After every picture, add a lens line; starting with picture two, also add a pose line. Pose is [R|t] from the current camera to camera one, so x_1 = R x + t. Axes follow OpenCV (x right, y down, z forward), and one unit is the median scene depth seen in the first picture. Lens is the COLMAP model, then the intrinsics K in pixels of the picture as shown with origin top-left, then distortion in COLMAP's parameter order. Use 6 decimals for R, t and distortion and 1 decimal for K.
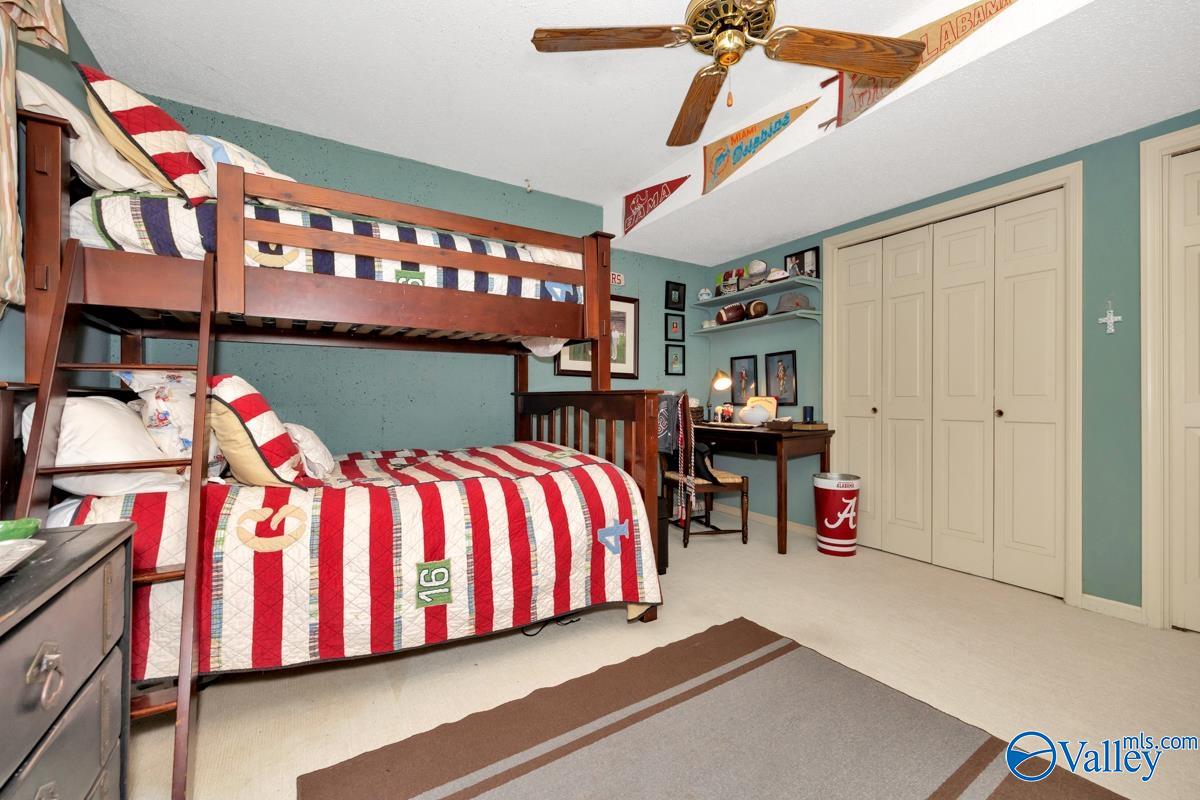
lens RADIAL K [[487.7, 0, 612.3], [0, 487.7, 399.5], [0, 0, 1]] dist [0.002037, 0.000155]
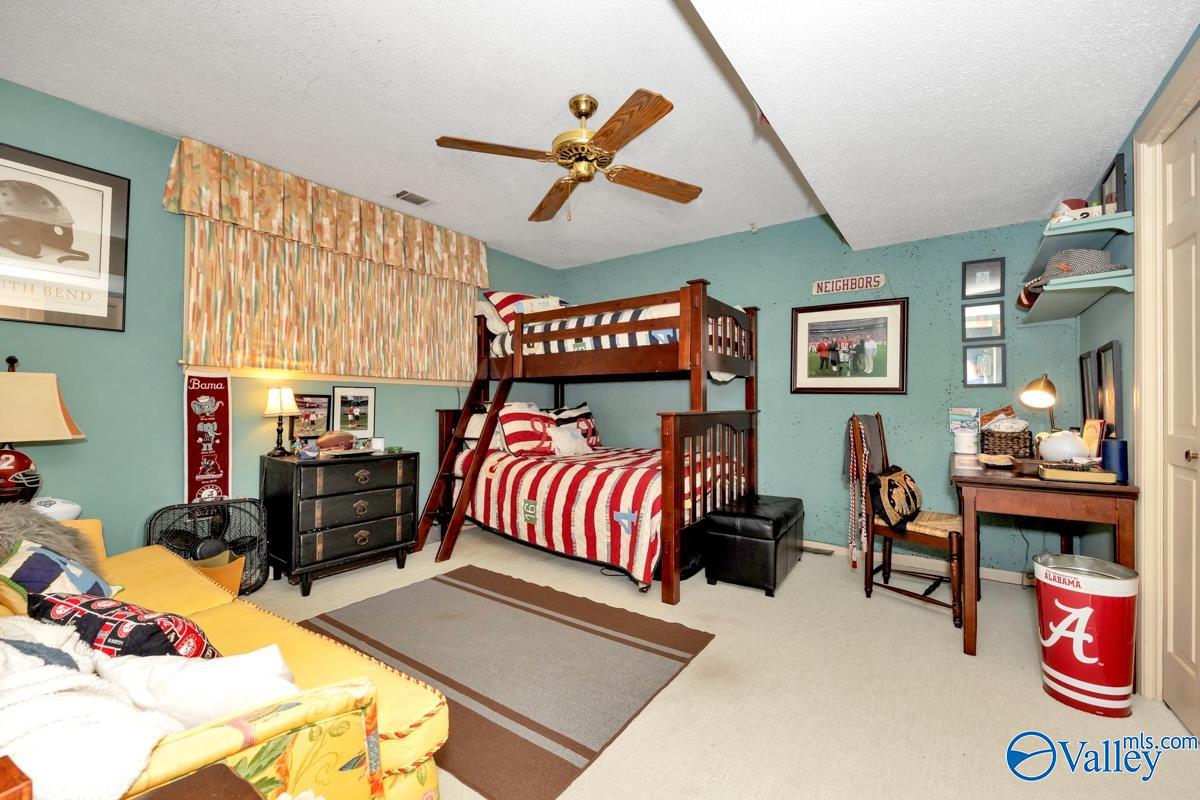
lens RADIAL K [[487.7, 0, 612.3], [0, 487.7, 399.5], [0, 0, 1]] dist [0.002037, 0.000155]
pose [[0.382711, -0.007250, -0.923840, 1.211421], [-0.006042, 0.999928, -0.010350, -0.041445], [0.923848, 0.009543, 0.382640, 0.426973]]
